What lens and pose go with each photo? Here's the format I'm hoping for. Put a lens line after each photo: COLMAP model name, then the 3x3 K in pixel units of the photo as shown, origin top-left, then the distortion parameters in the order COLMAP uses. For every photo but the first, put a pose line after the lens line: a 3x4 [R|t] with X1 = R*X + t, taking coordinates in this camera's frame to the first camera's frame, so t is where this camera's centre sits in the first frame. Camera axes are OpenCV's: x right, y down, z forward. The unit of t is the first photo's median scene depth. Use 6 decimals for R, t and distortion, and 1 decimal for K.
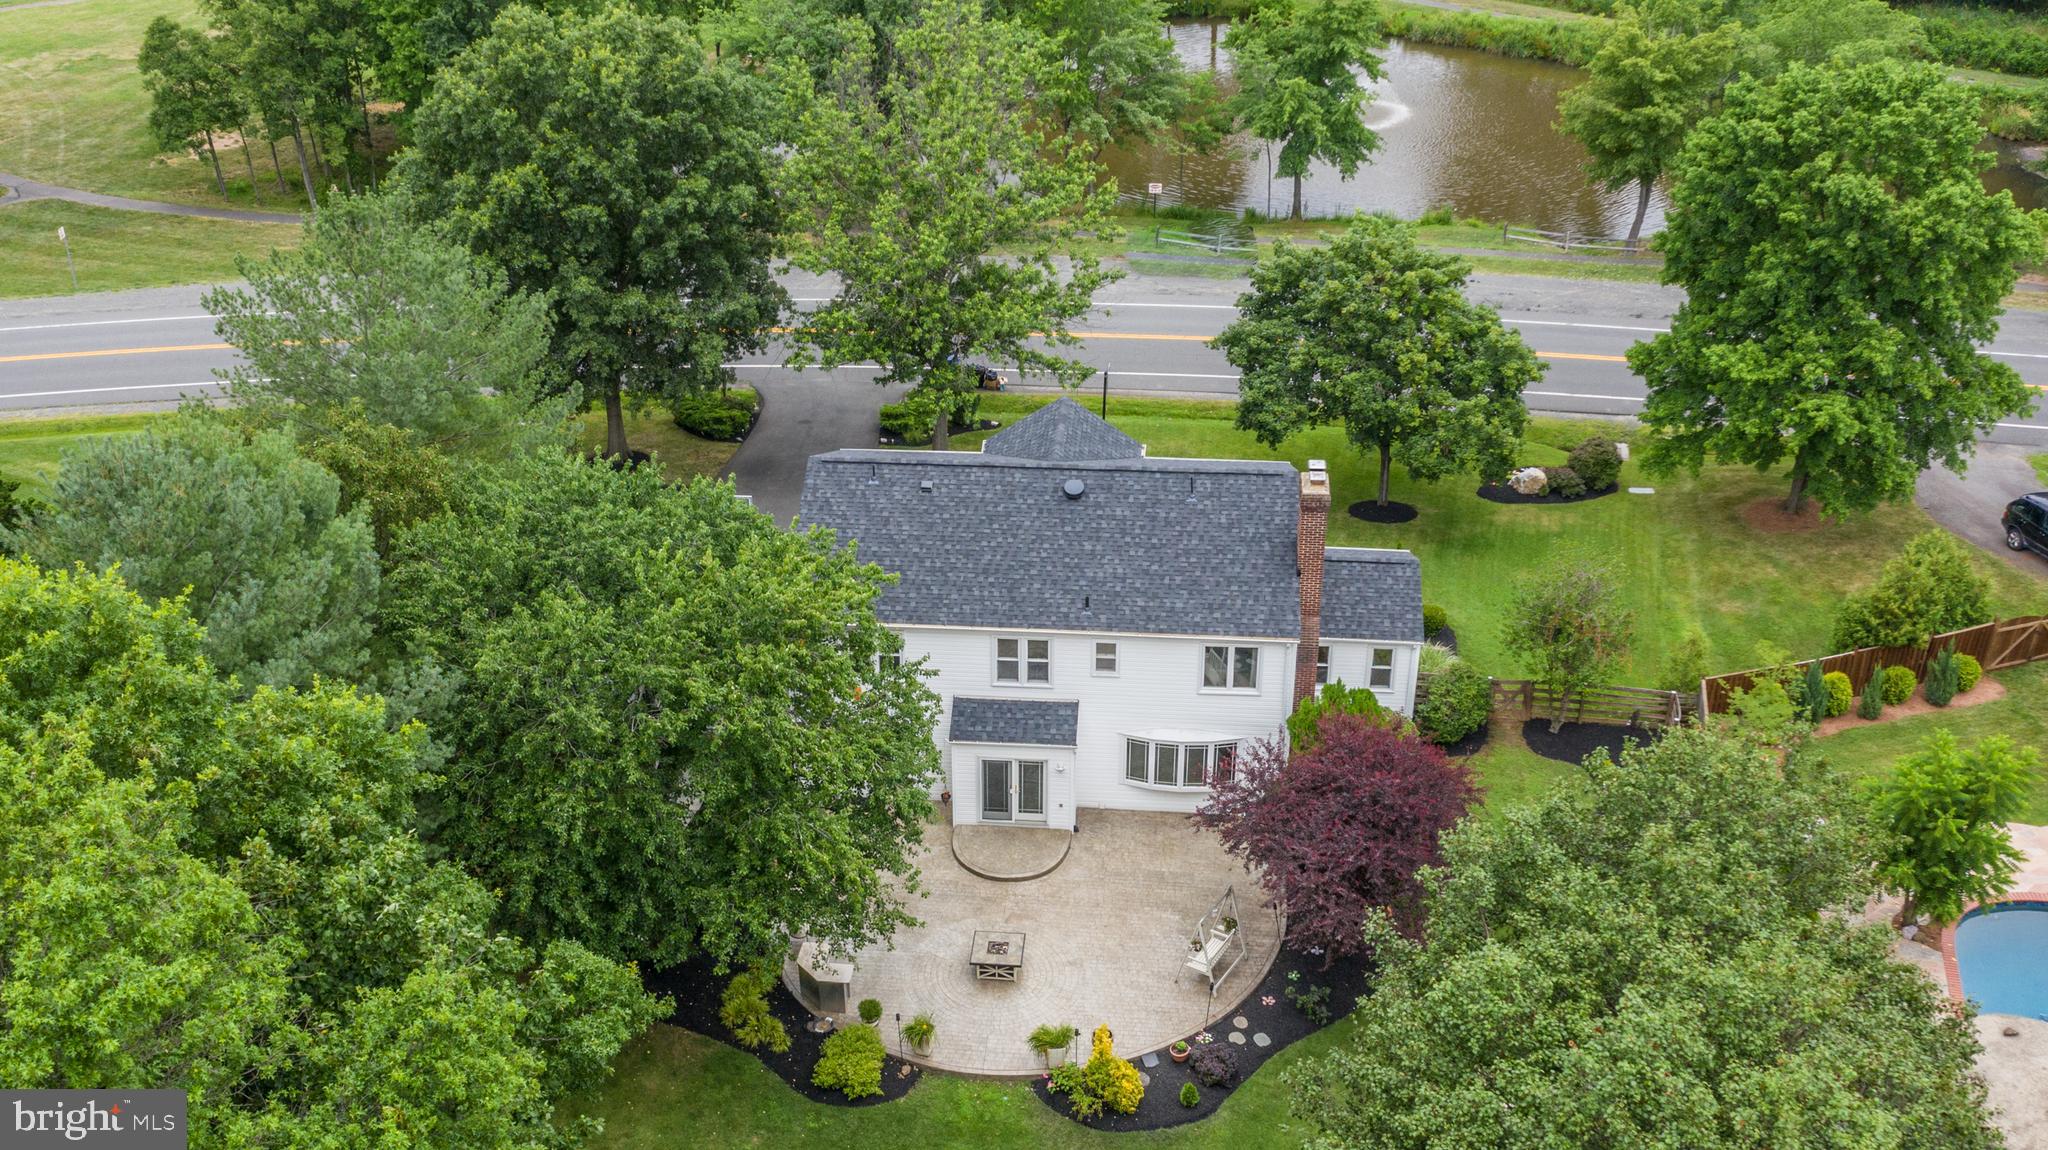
lens RADIAL K [[2131.1, 0, 987.1], [0, 2131.1, 714.2], [0, 0, 1]] dist [-0.018785, -0.000445]
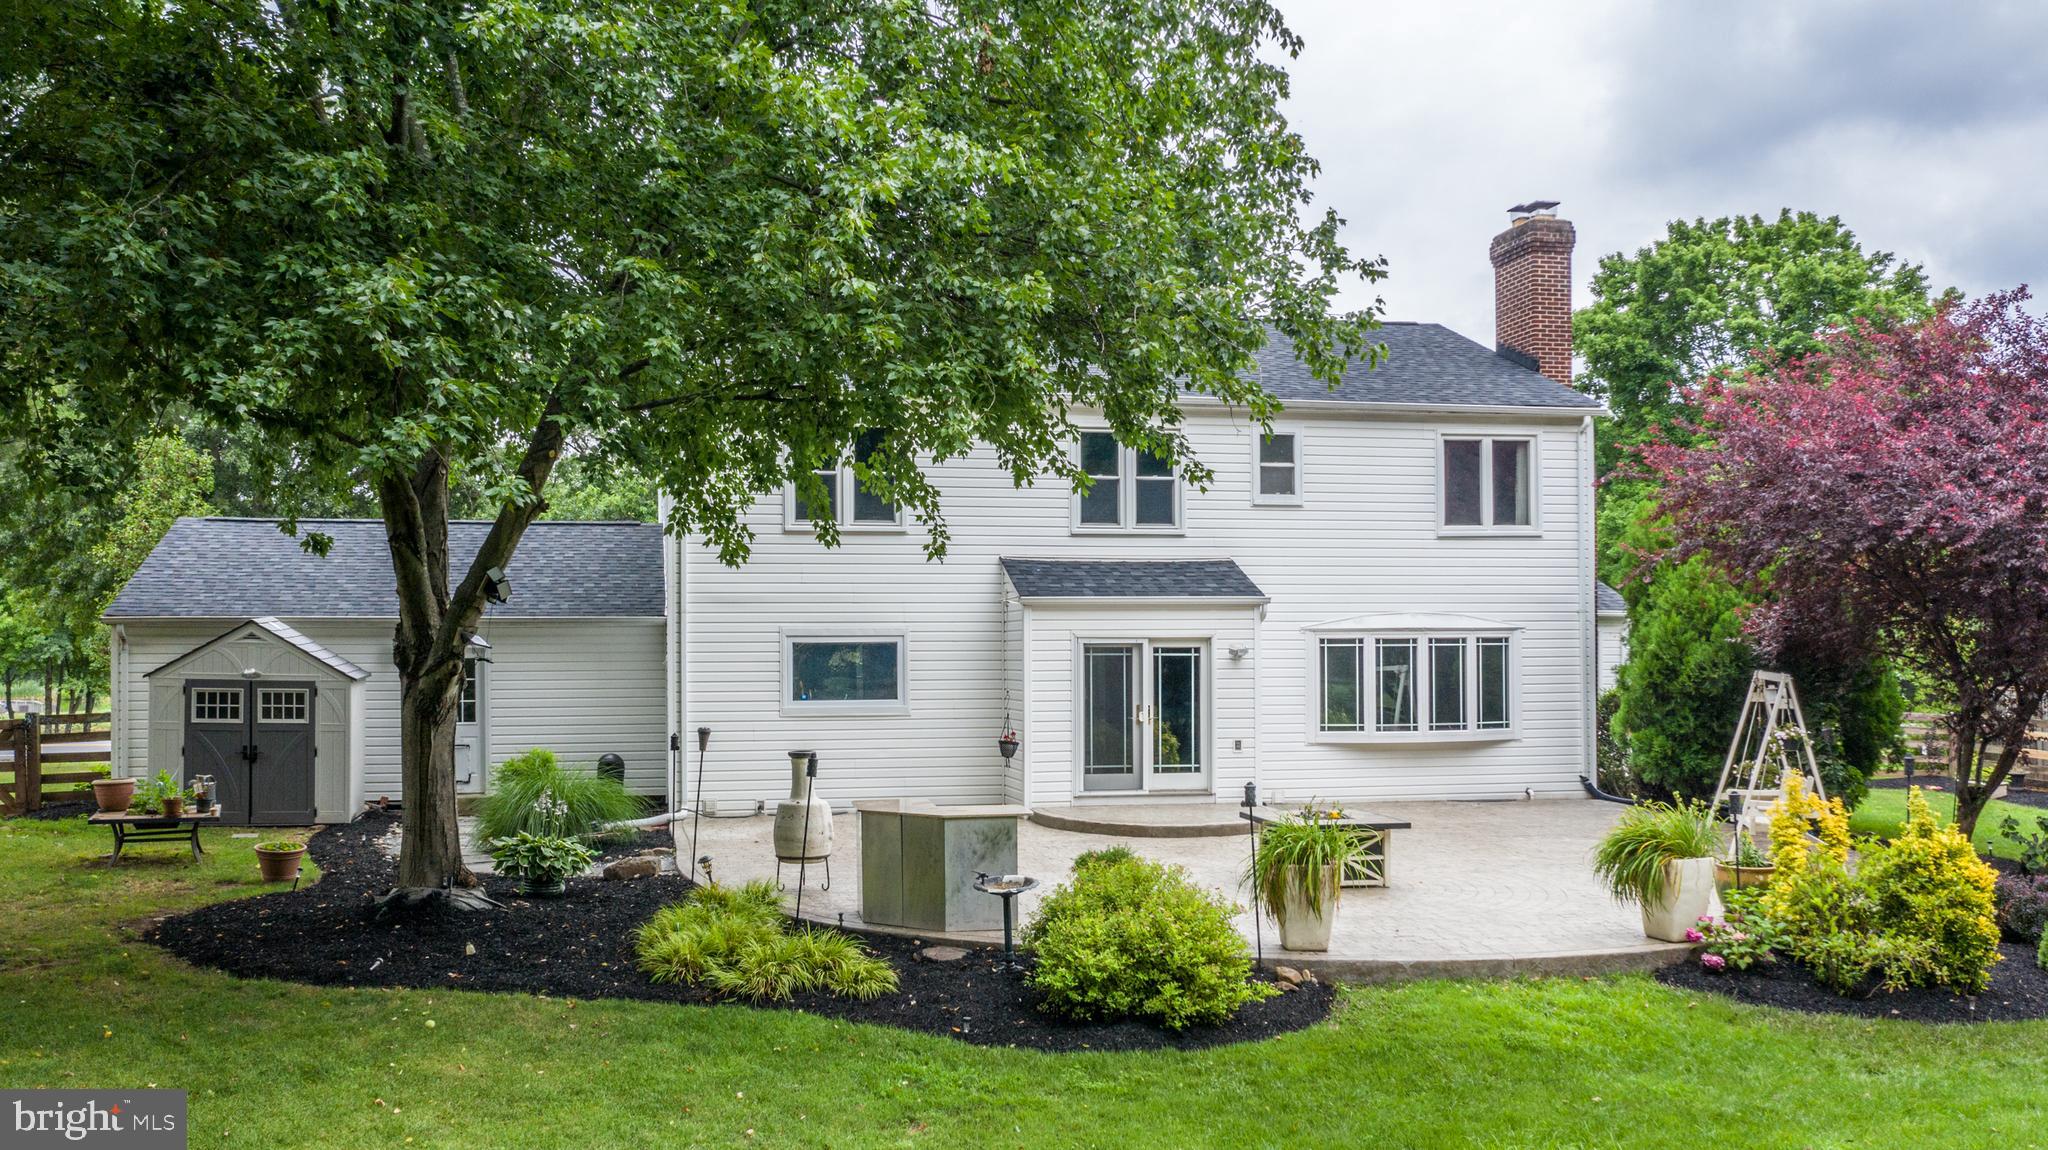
lens RADIAL K [[1699.5, 0, 982.6], [0, 1699.5, 641.1], [0, 0, 1]] dist [-0.014358, -0.002766]
pose [[0.958217, 0.008580, 0.285914, -0.137010], [0.146414, 0.843969, -0.516023, 0.219708], [-0.245730, 0.536324, 0.807449, 0.684605]]
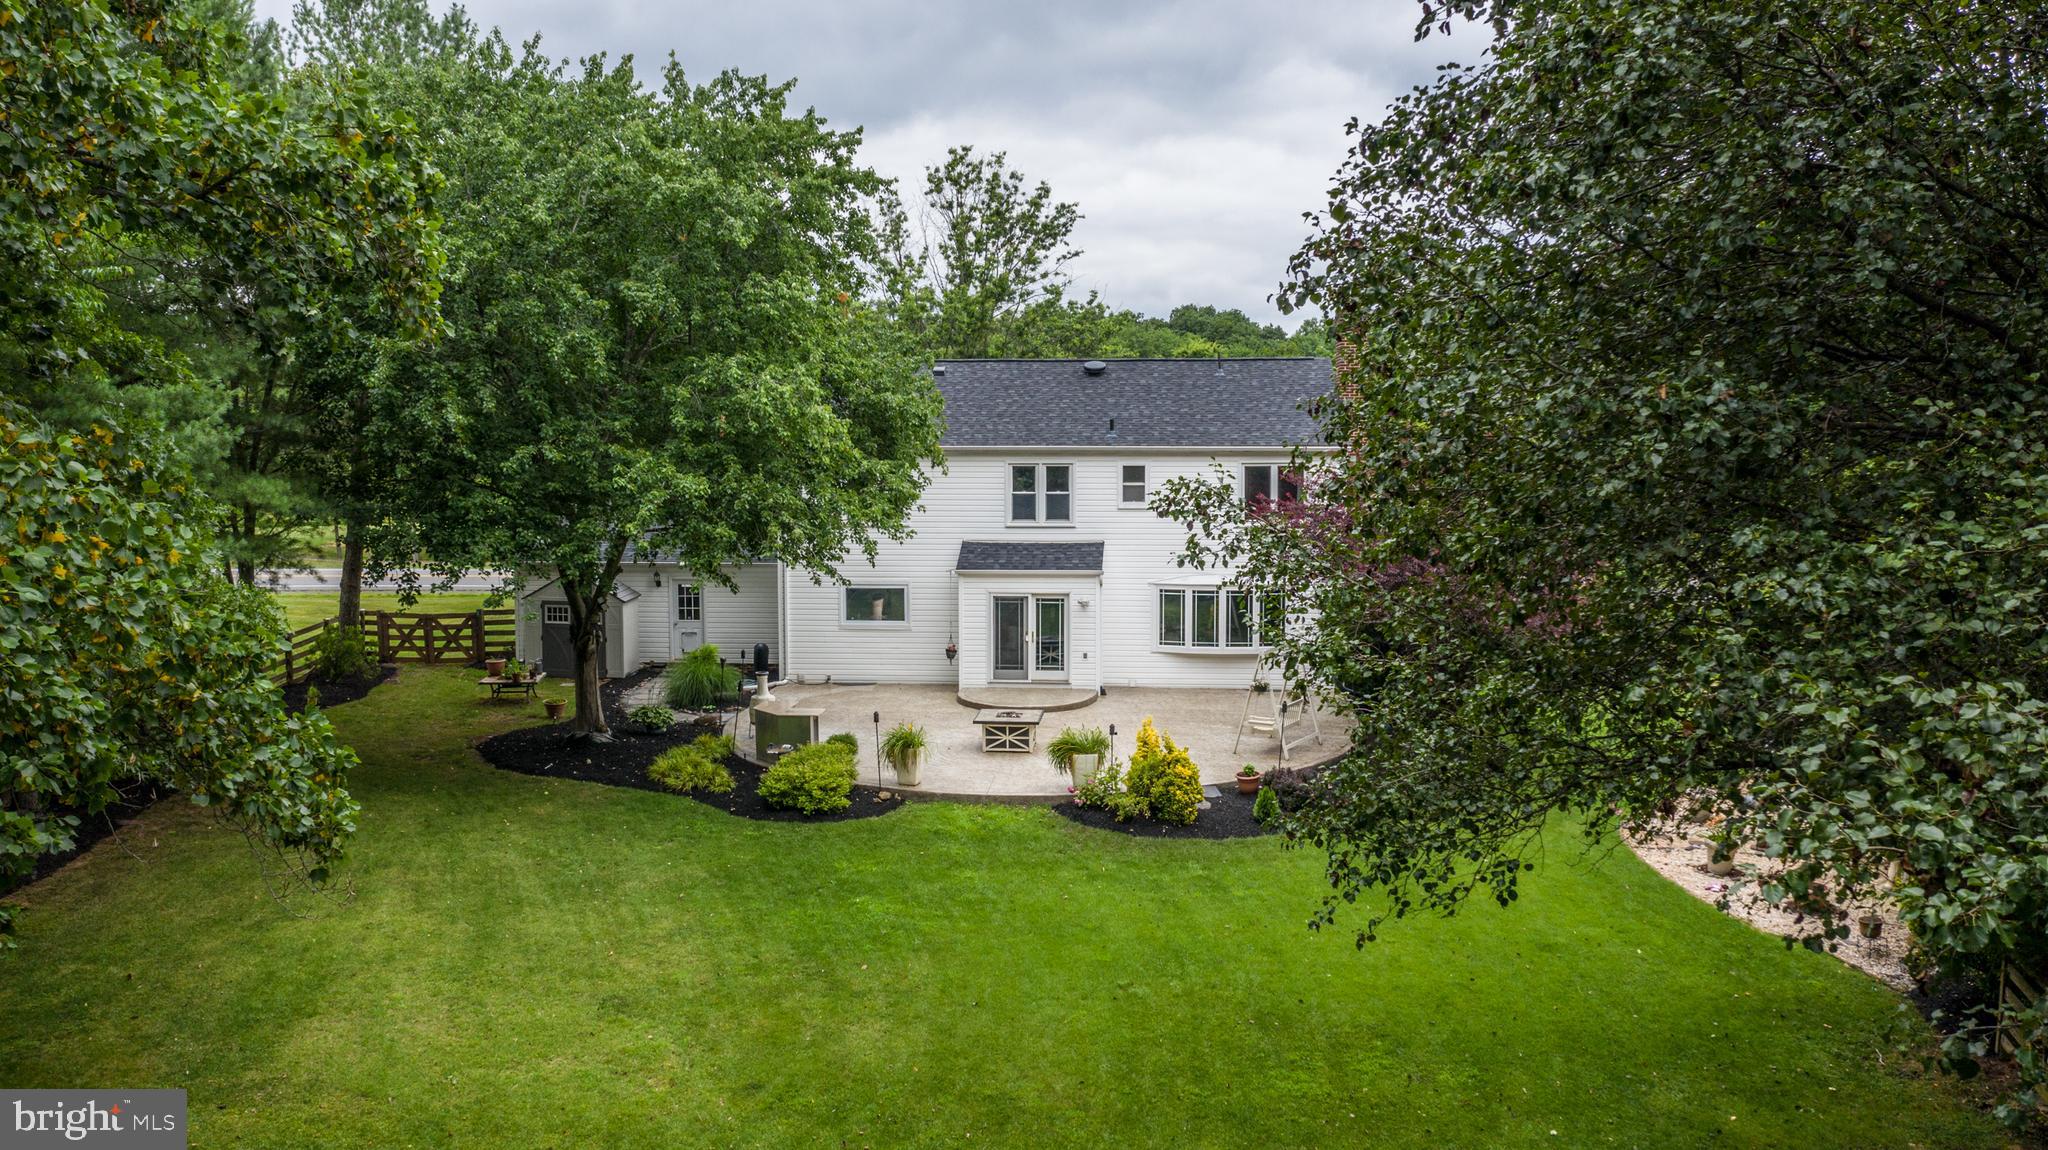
lens RADIAL K [[1676.3, 0, 1032.1], [0, 1676.3, 577.4], [0, 0, 1]] dist [-0.014896, -0.003005]
pose [[0.999912, 0.008786, 0.009979, 0.006406], [-0.003349, 0.892771, -0.450497, 0.319988], [-0.012868, 0.450424, 0.892722, 0.386558]]
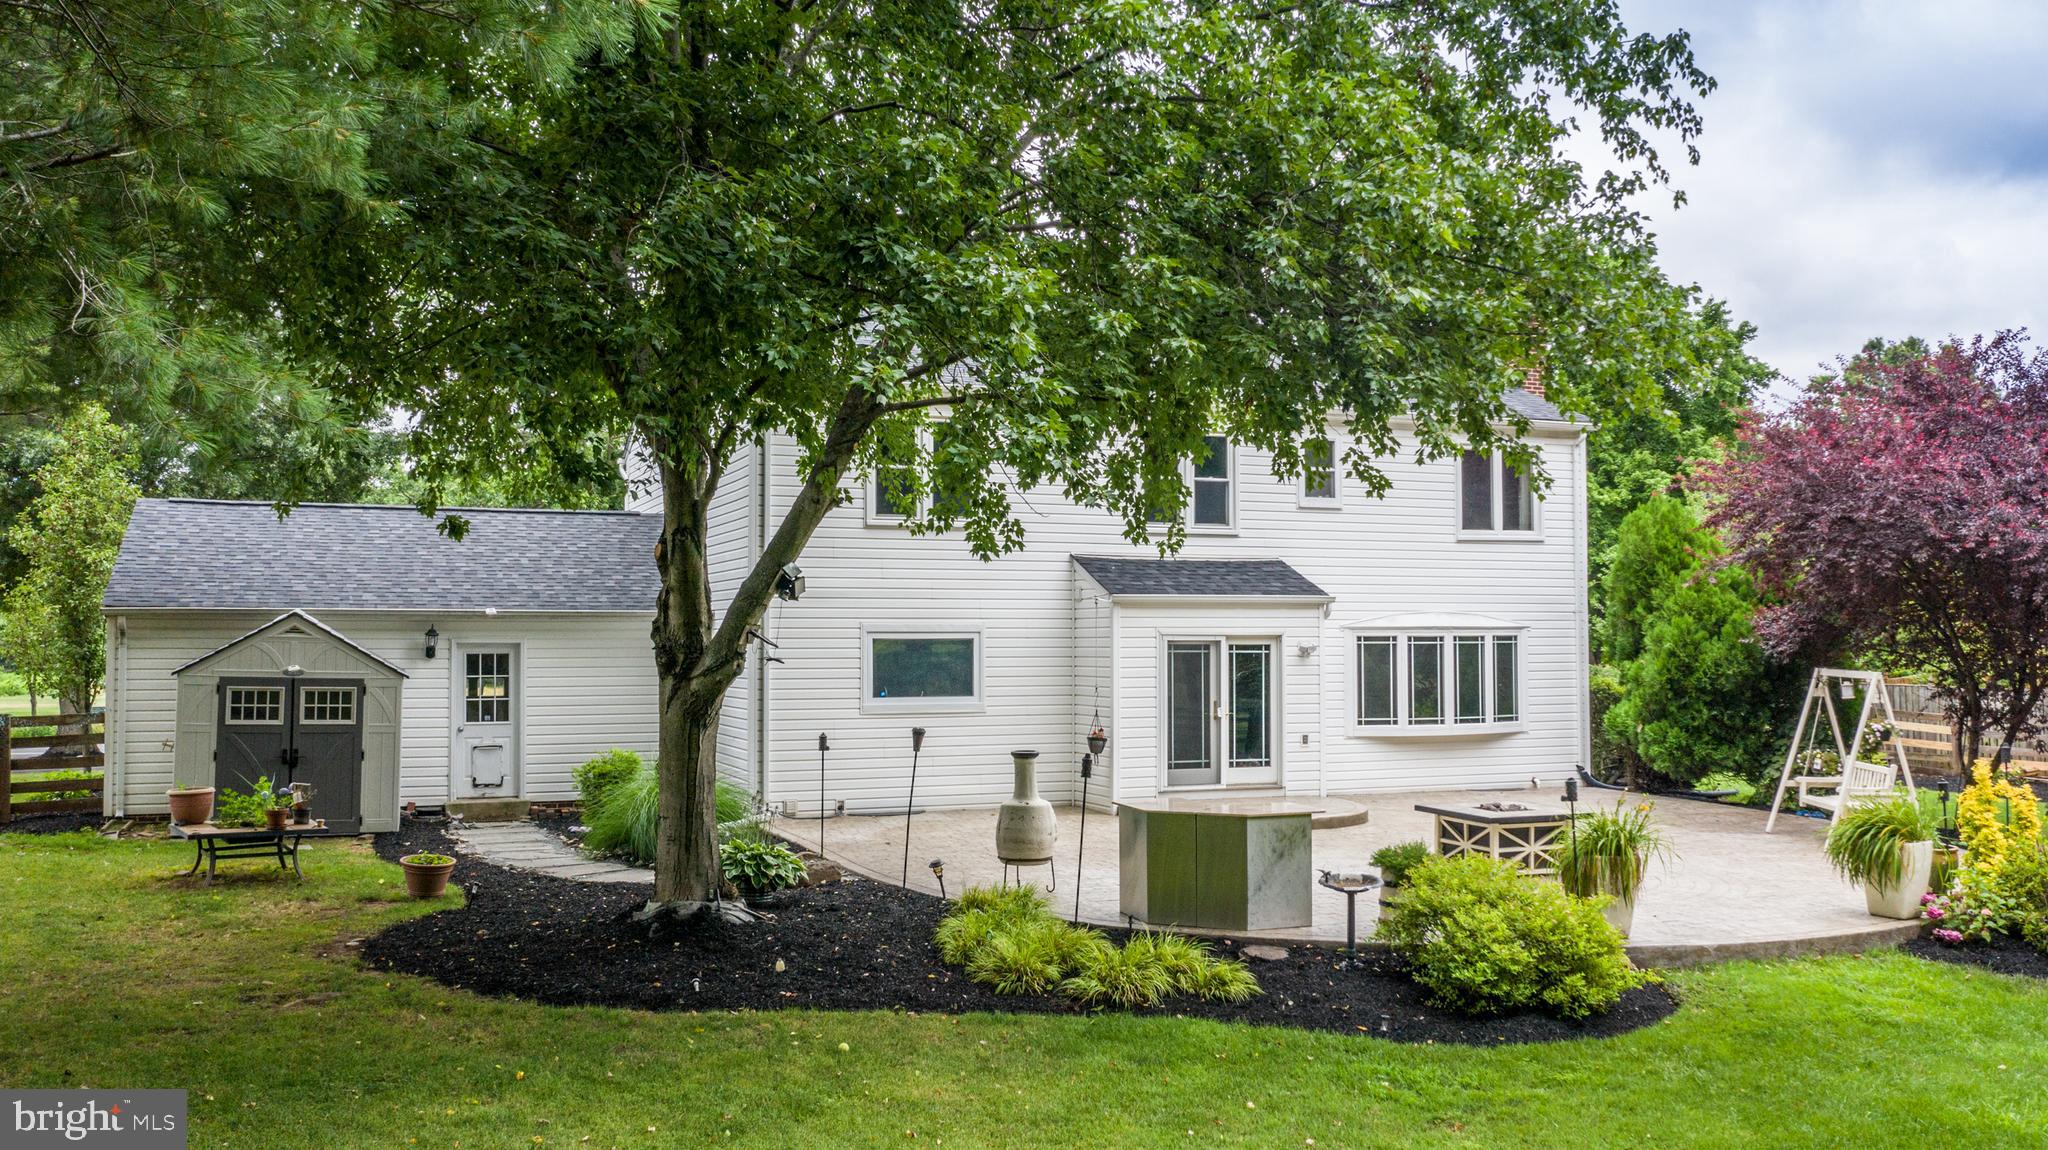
lens RADIAL K [[1676.3, 0, 1032.1], [0, 1676.3, 577.4], [0, 0, 1]] dist [-0.014896, -0.003005]
pose [[0.884006, 0.027814, 0.466648, -0.214773], [0.241031, 0.828191, -0.505968, 0.200366], [-0.400547, 0.559755, 0.725422, 0.714731]]
